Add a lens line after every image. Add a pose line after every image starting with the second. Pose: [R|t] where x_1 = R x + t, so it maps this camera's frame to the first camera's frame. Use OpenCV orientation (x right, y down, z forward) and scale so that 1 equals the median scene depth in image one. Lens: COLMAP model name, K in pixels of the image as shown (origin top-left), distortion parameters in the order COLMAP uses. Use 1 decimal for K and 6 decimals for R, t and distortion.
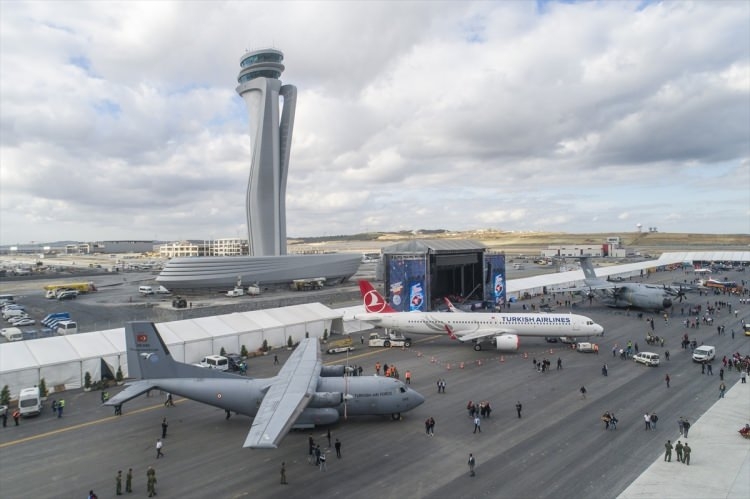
lens RADIAL K [[518.2, 0, 375.0], [0, 518.2, 249.5], [0, 0, 1]] dist [0.000465, 0.000028]
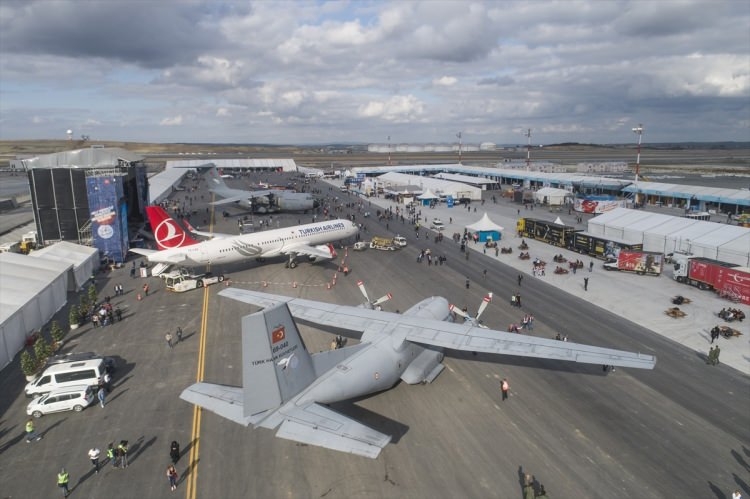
lens RADIAL K [[518.2, 0, 375.0], [0, 518.2, 249.5], [0, 0, 1]] dist [0.000465, 0.000028]
pose [[0.472084, -0.162749, 0.866400, -0.510449], [0.008681, 0.983621, 0.180038, -0.007632], [-0.881511, -0.077472, 0.465764, 0.398193]]
